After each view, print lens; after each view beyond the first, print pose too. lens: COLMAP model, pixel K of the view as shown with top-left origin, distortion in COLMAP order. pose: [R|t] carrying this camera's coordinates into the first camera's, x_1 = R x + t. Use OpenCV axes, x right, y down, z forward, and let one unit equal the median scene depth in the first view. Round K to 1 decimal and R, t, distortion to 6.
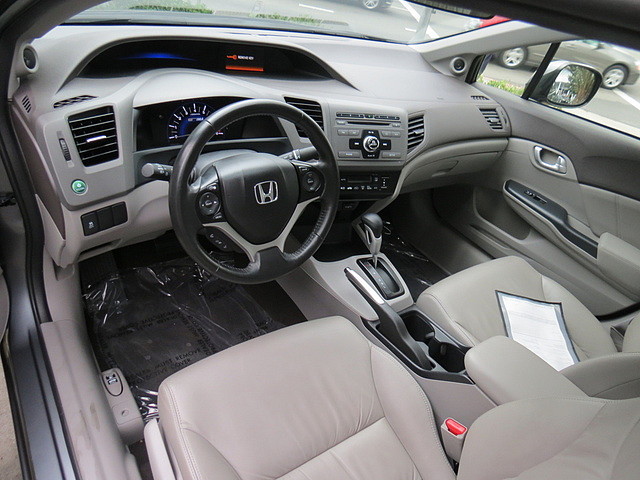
lens RADIAL K [[455.1, 0, 319.3], [0, 455.1, 236.3], [0, 0, 1]] dist [-0.007695, -0.003408]
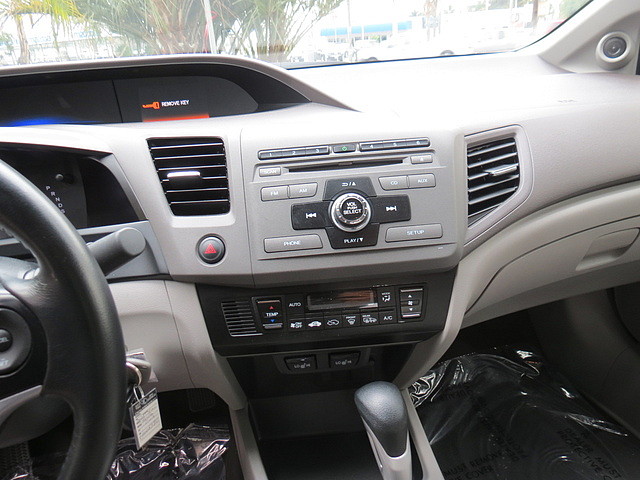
lens RADIAL K [[455.1, 0, 319.3], [0, 455.1, 236.3], [0, 0, 1]] dist [-0.007695, -0.003408]
pose [[0.917563, -0.116233, -0.380220, 0.232806], [0.031029, 0.974331, -0.222971, -0.090503], [0.396377, 0.192792, 0.897617, 0.614881]]
